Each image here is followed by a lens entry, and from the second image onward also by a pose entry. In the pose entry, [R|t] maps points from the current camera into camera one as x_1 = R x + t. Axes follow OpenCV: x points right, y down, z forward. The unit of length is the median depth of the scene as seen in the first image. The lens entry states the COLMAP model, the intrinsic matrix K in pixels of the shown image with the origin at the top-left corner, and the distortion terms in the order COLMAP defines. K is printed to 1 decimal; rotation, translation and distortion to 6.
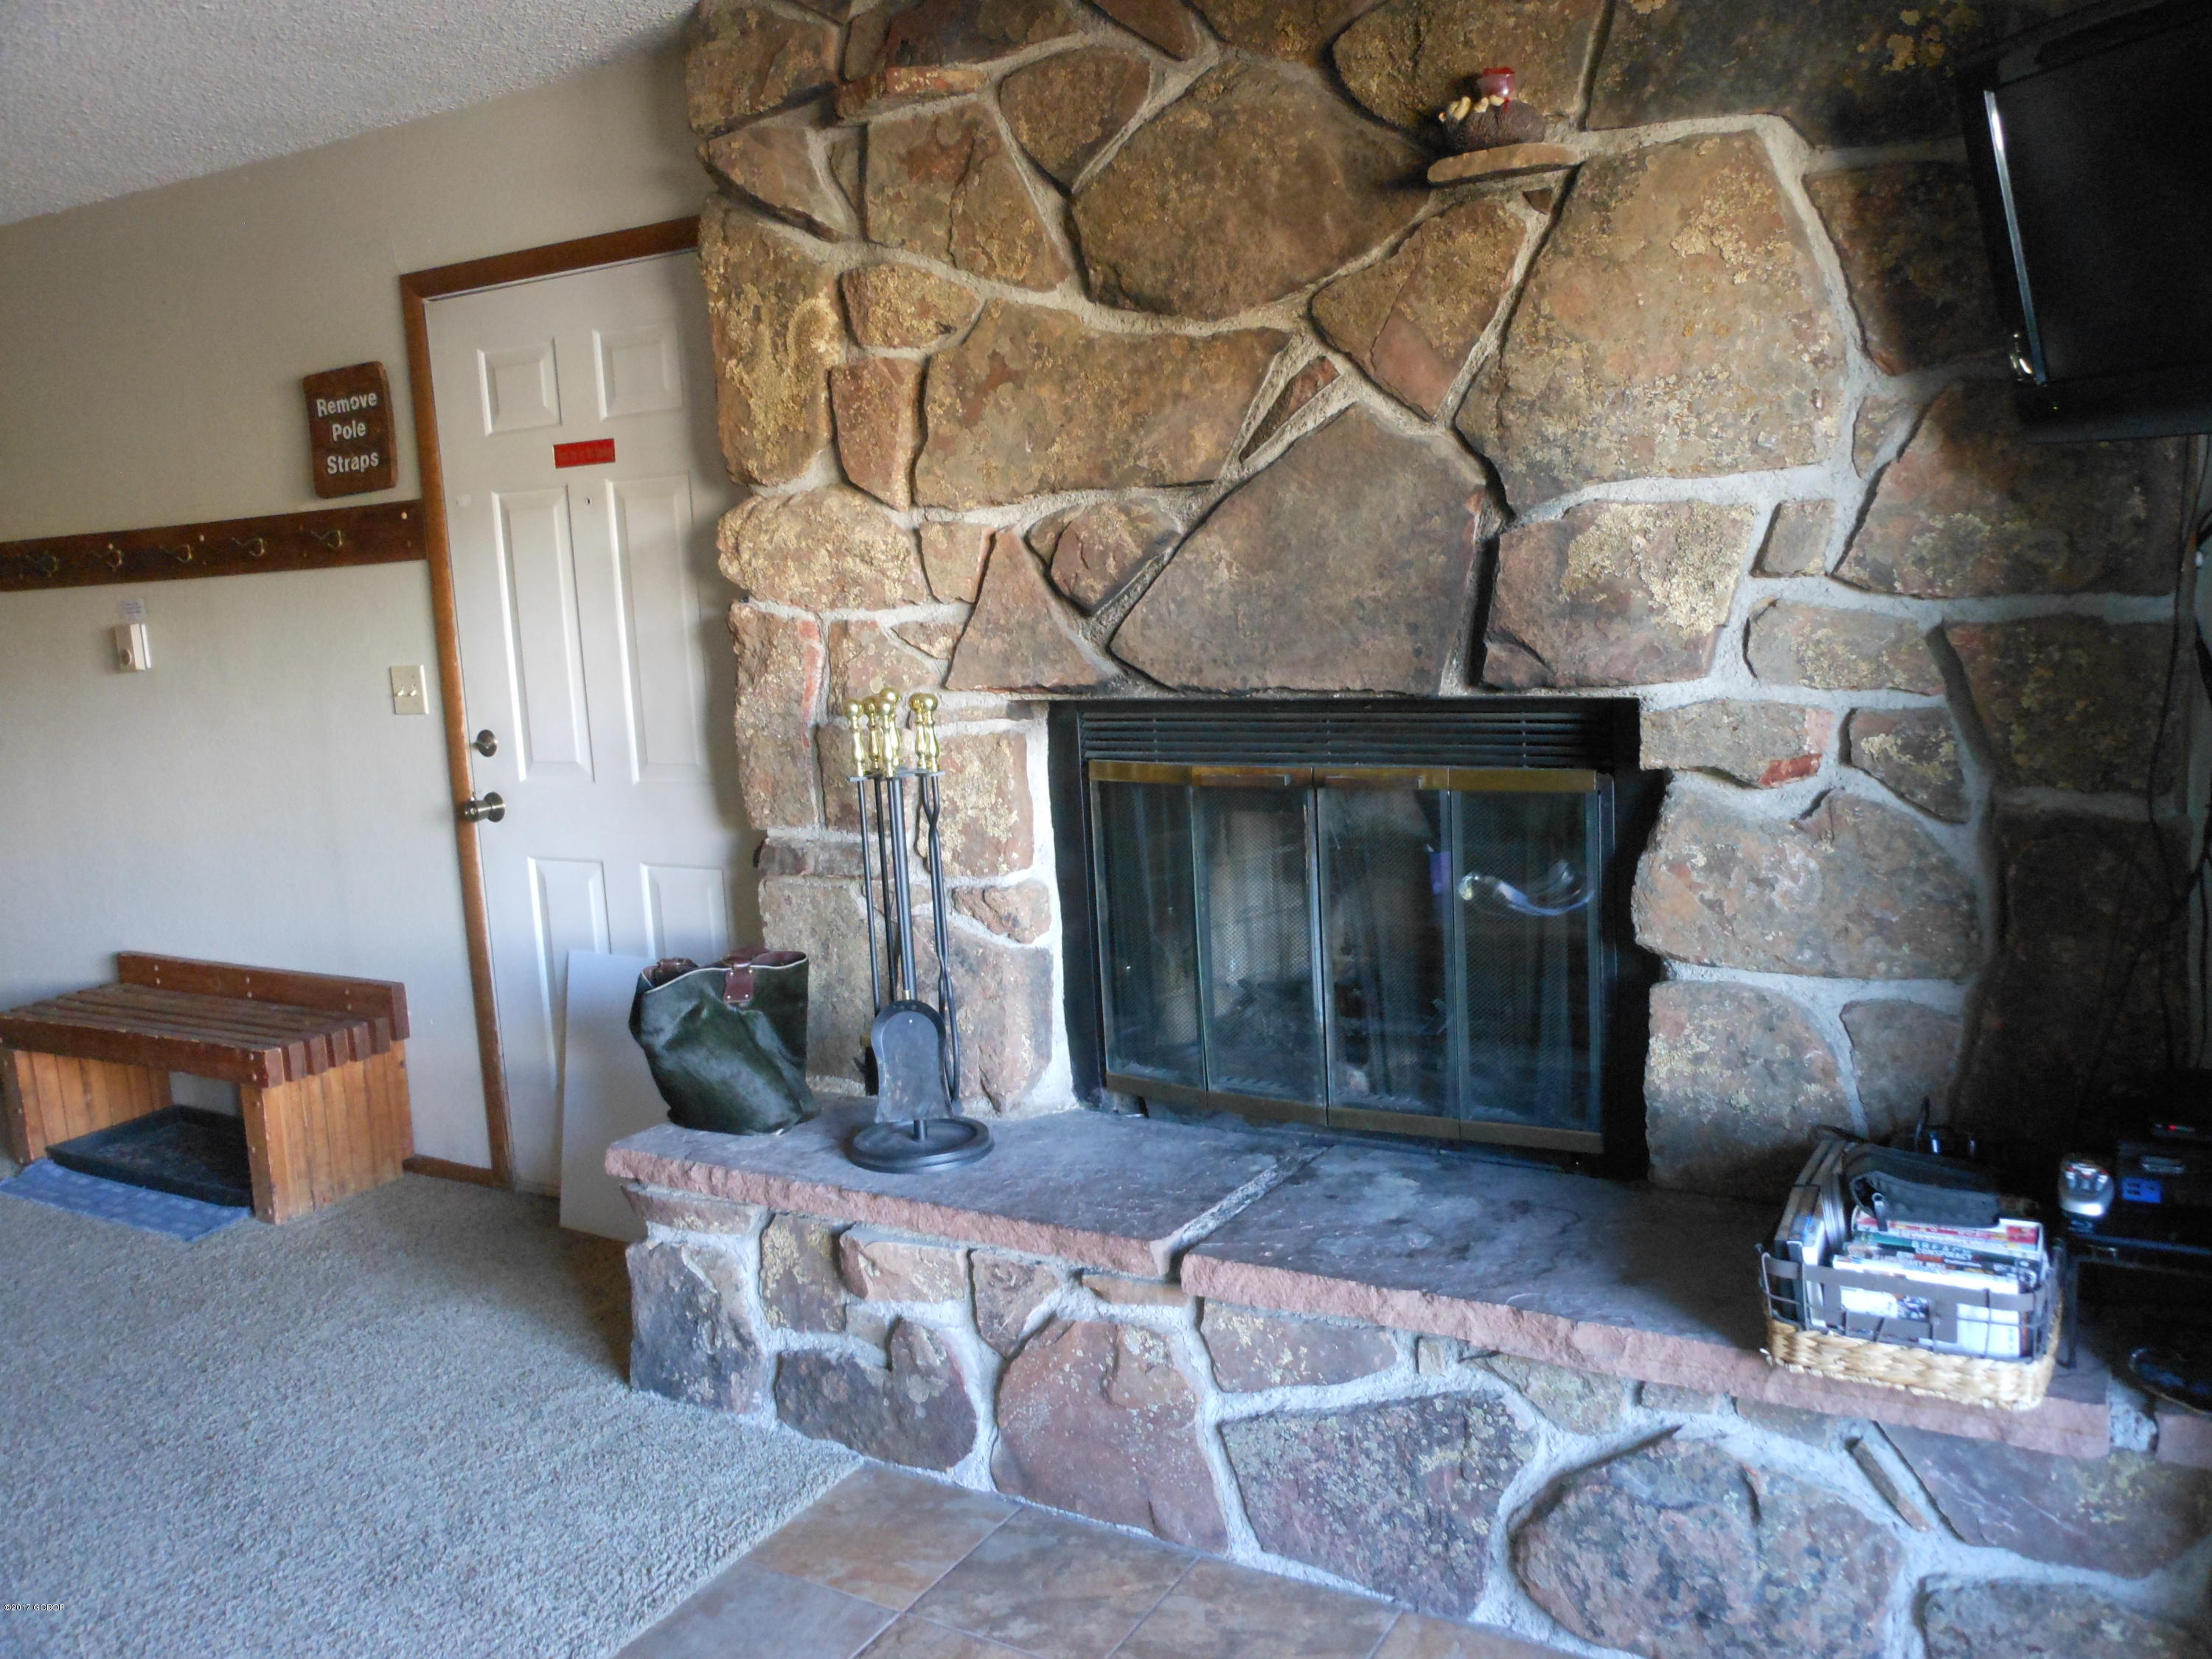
lens RADIAL K [[1783.5, 0, 1109.1], [0, 1783.5, 822.3], [0, 0, 1]] dist [-0.017545, -0.009845]
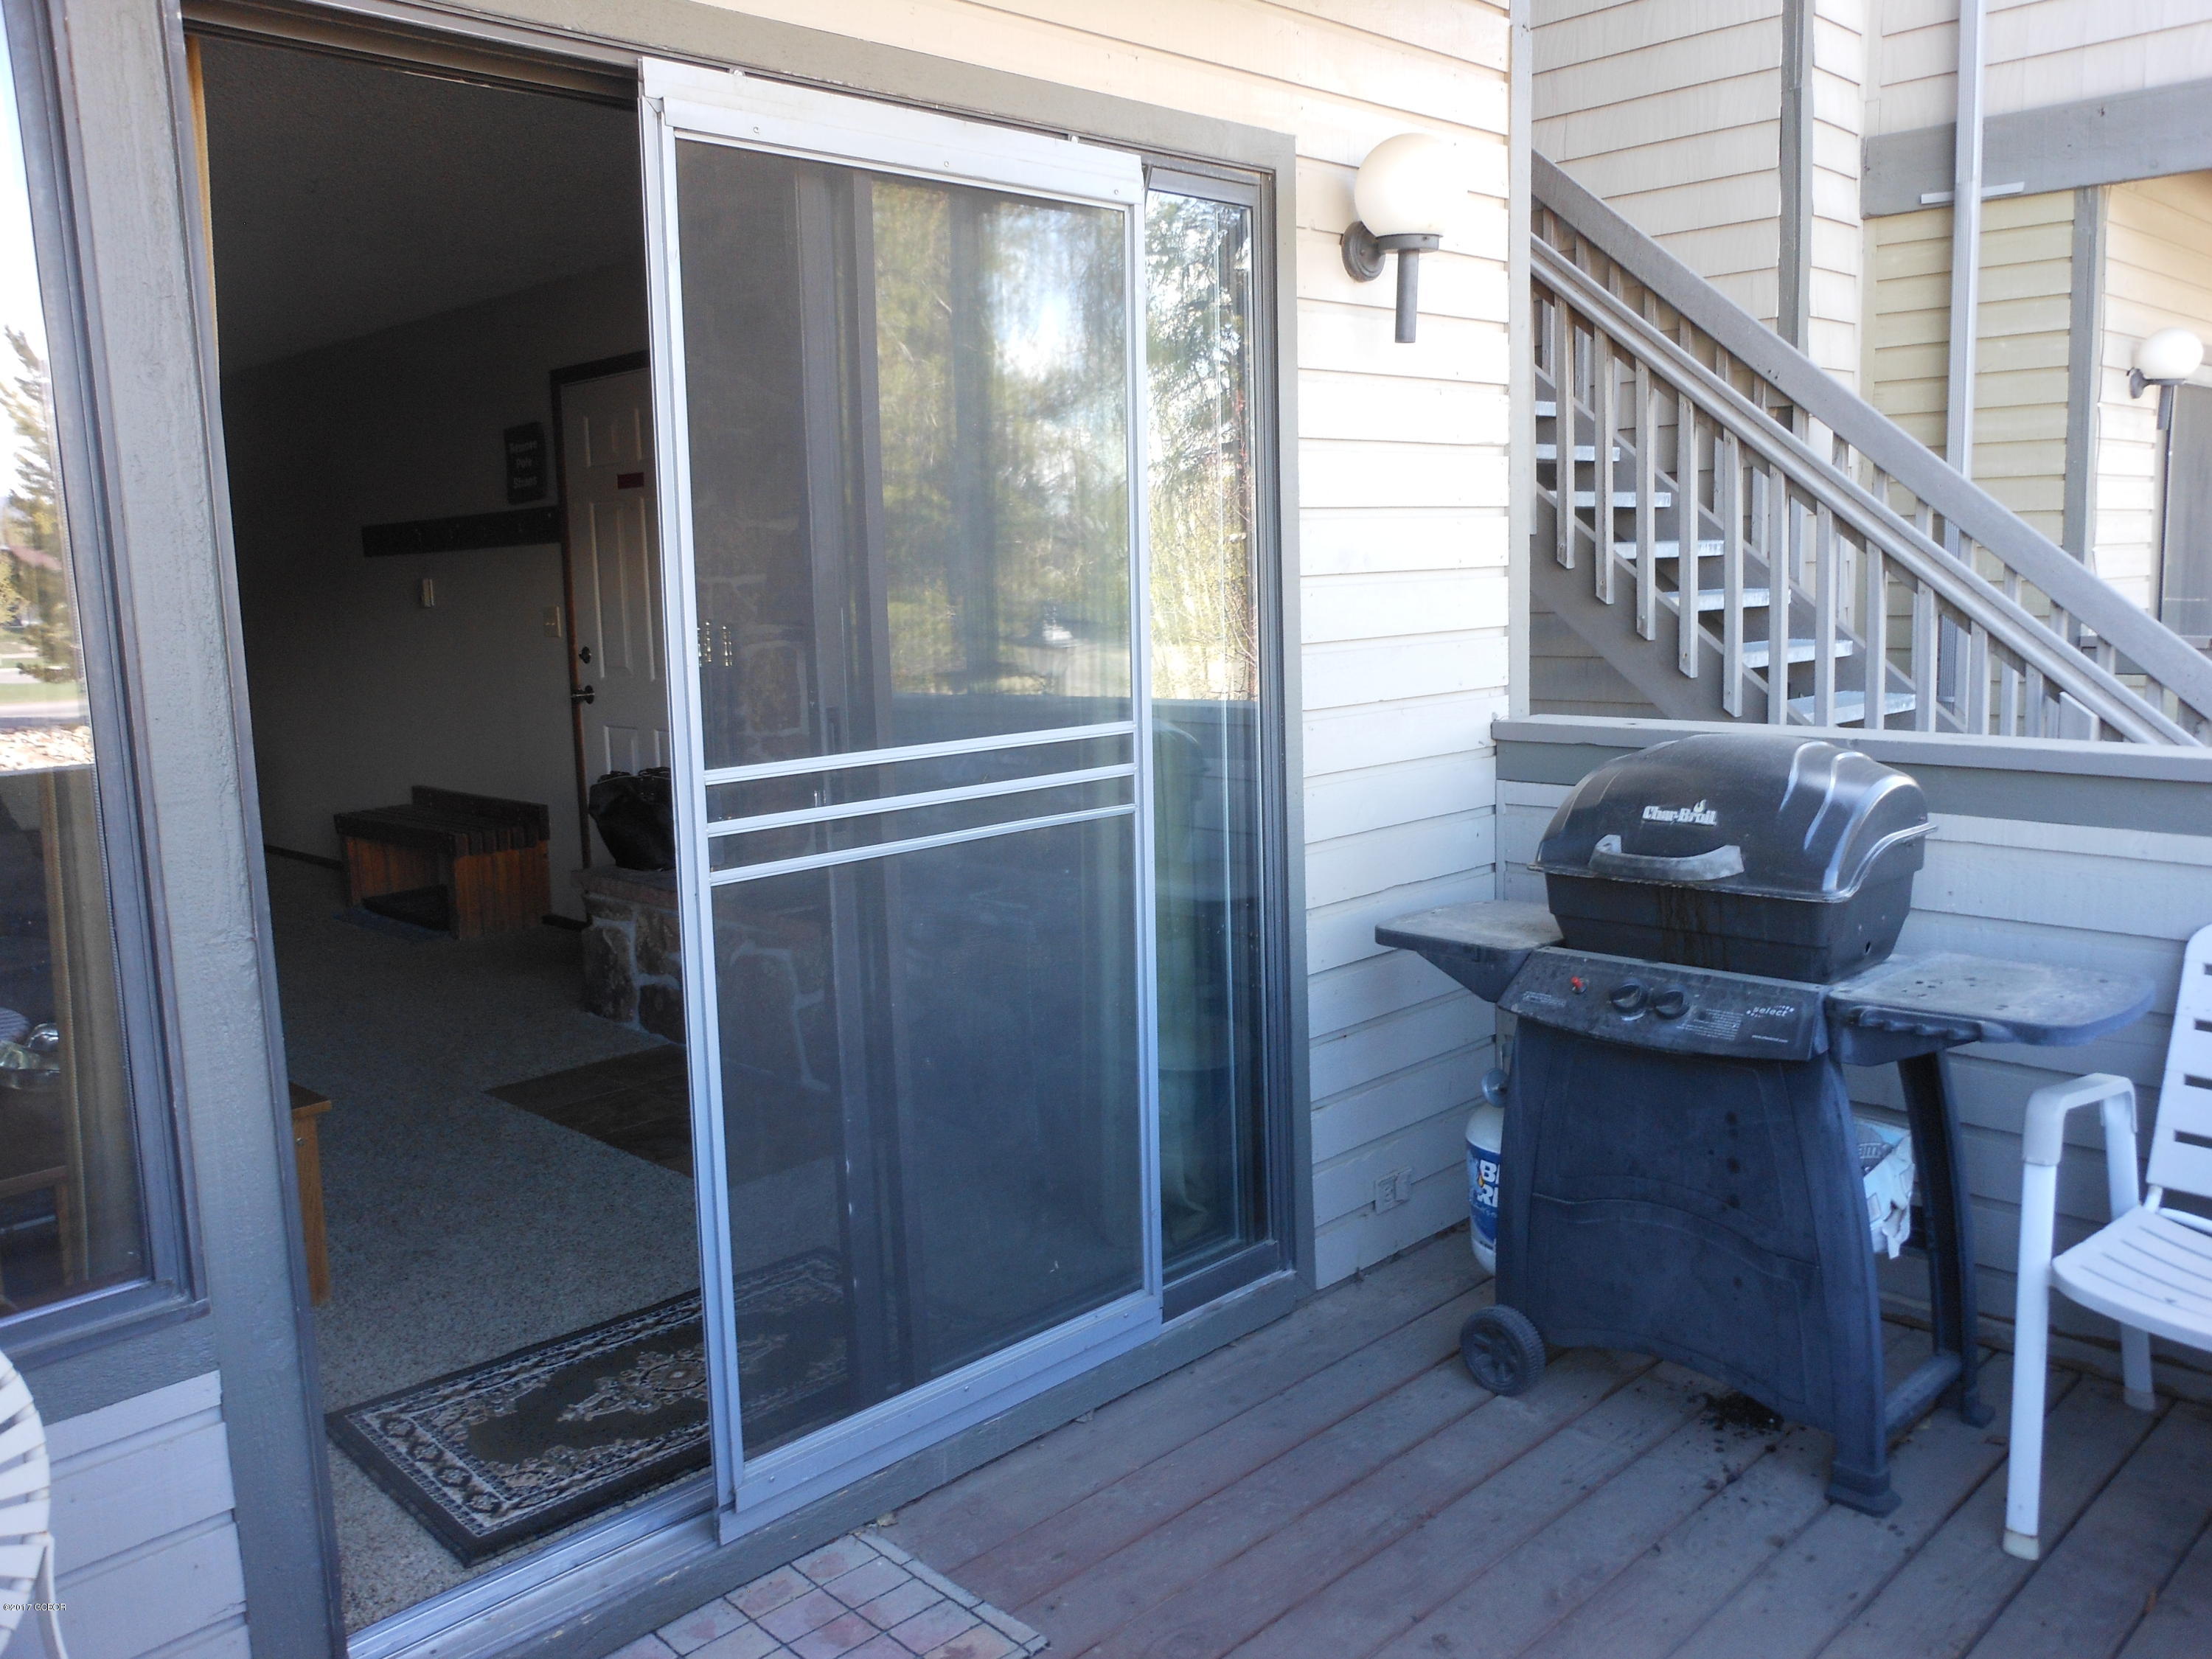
lens RADIAL K [[1783.5, 0, 1100.1], [0, 1783.5, 823.8], [0, 0, 1]] dist [-0.017545, -0.009845]
pose [[0.968096, 0.061708, -0.242863, 0.739286], [-0.060993, 0.998083, 0.010471, 0.092435], [0.243043, 0.004676, 0.970004, -0.680334]]
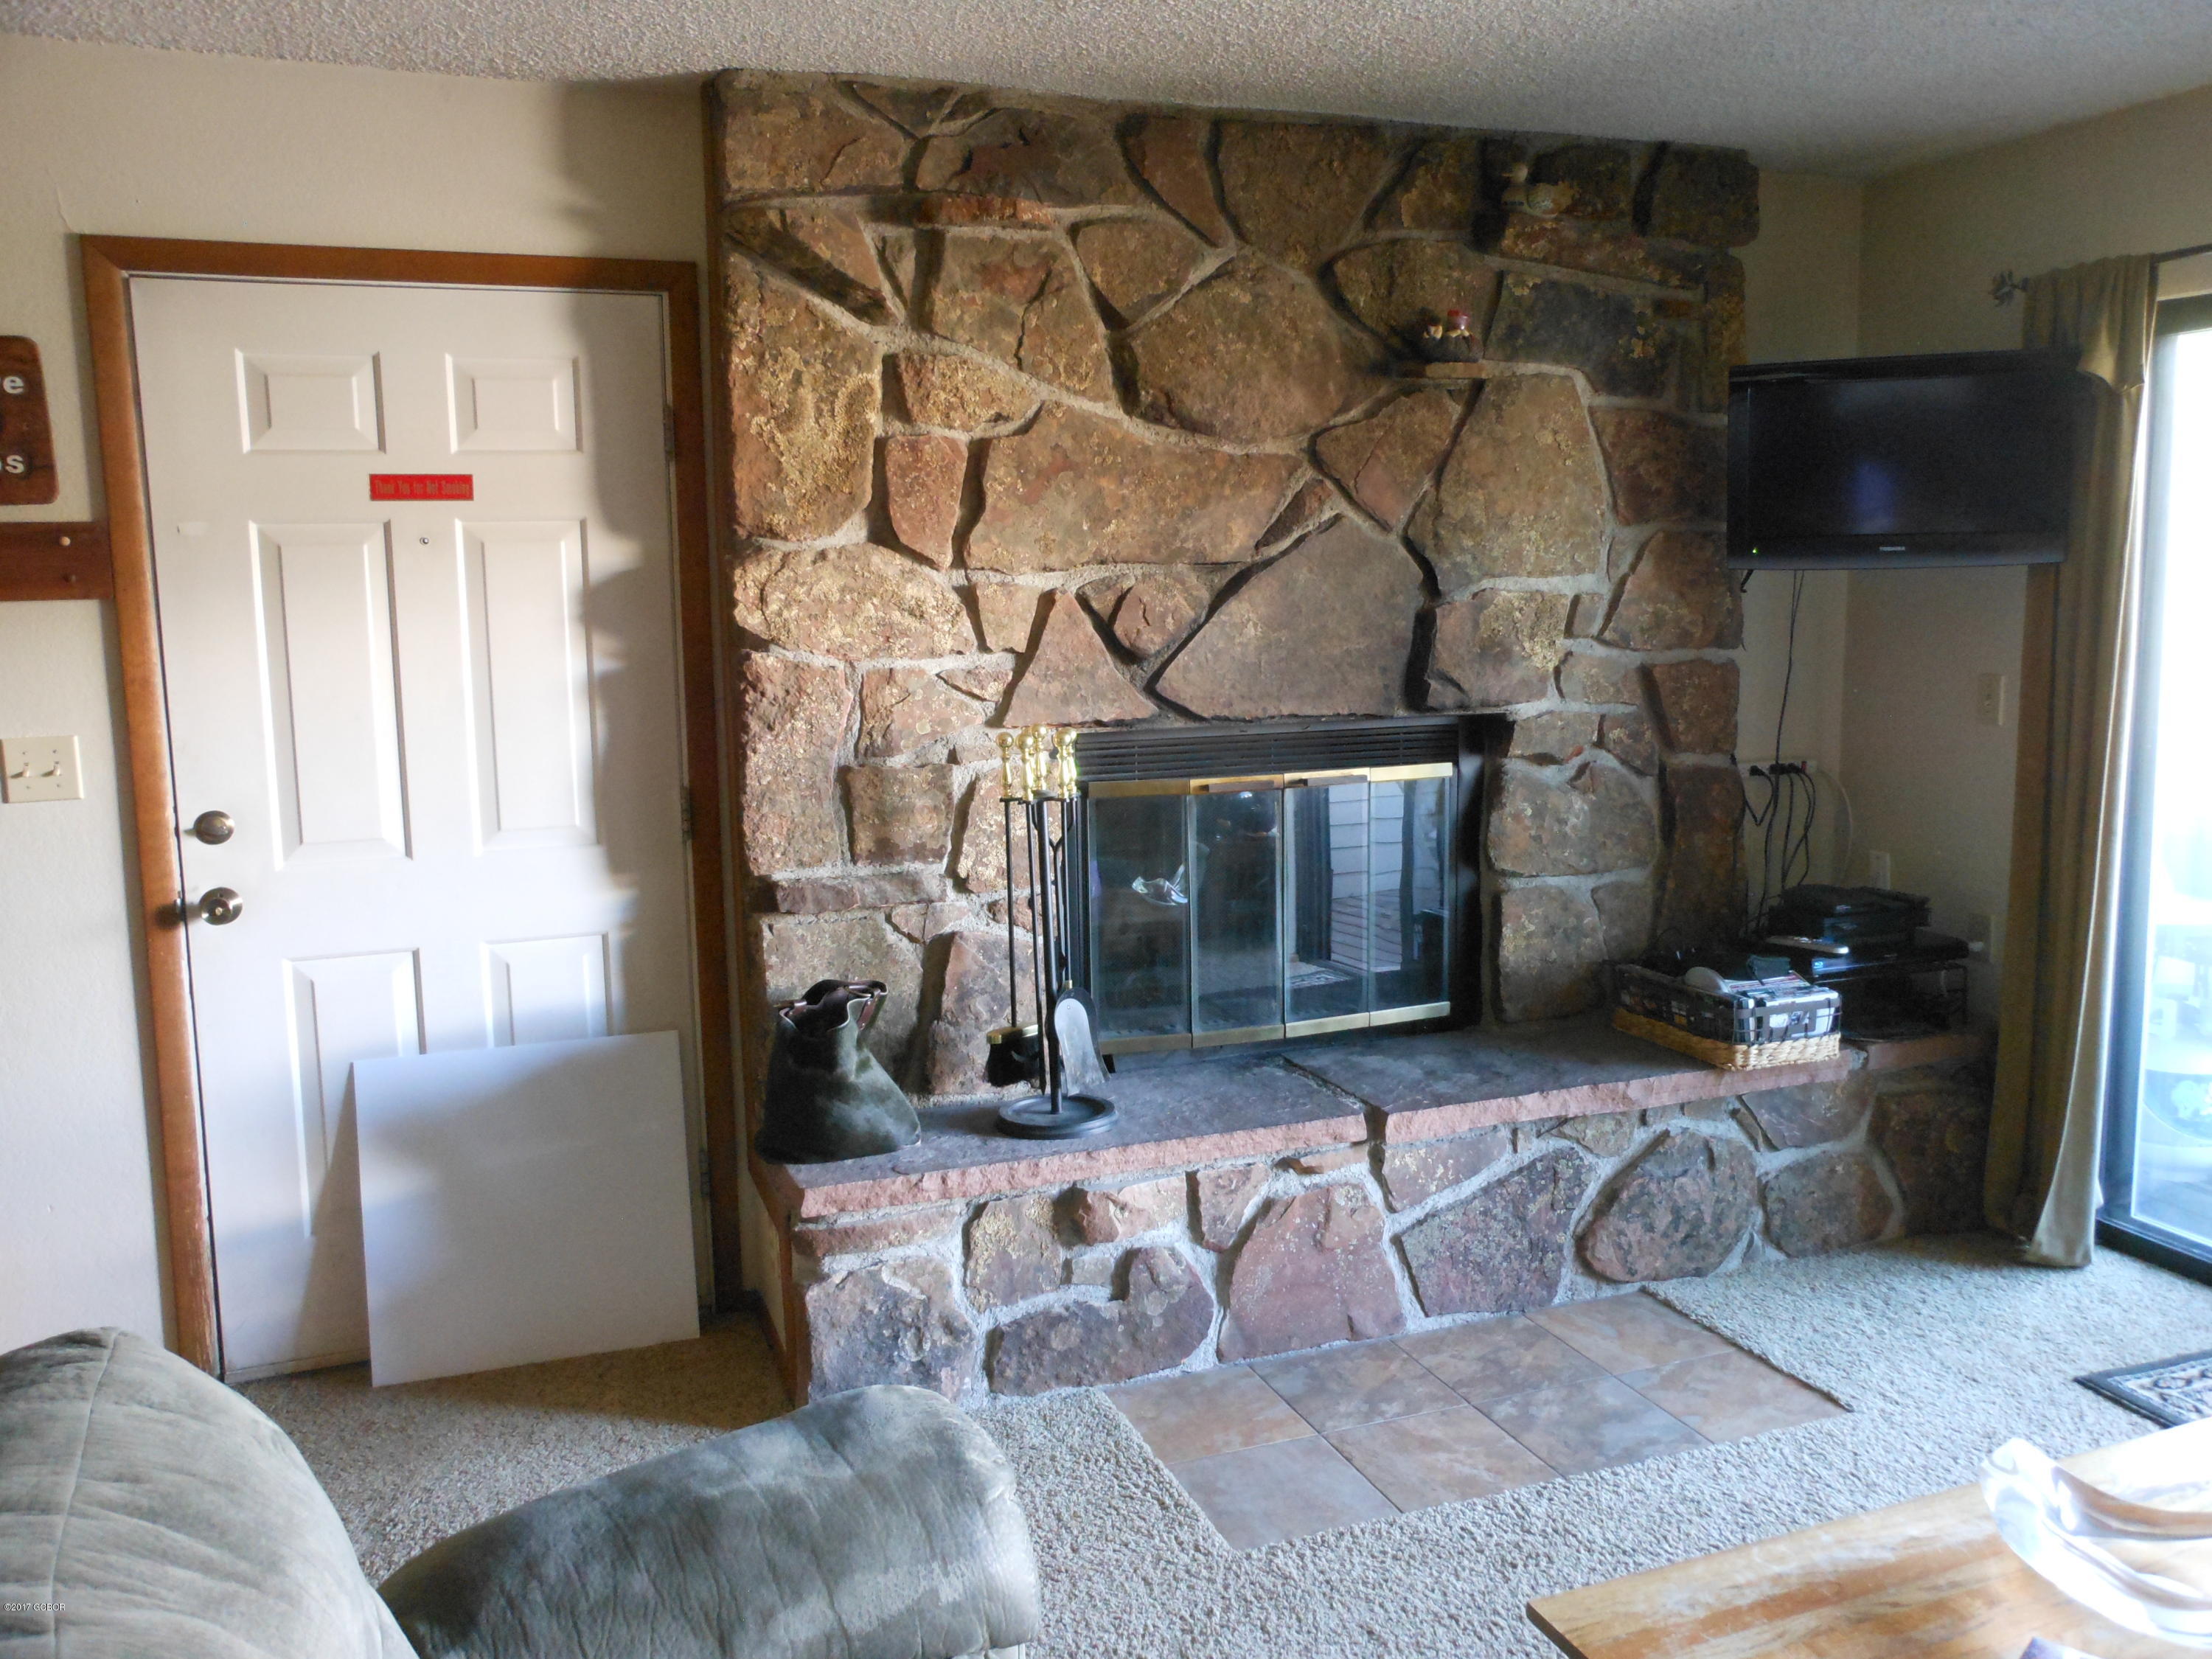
lens RADIAL K [[1783.5, 0, 1102.5], [0, 1783.5, 821.5], [0, 0, 1]] dist [-0.017545, -0.009845]
pose [[0.627508, -0.061643, 0.776166, -1.037819], [0.100719, 0.994912, -0.002413, -0.004749], [-0.772068, 0.079689, 0.630524, 0.246717]]
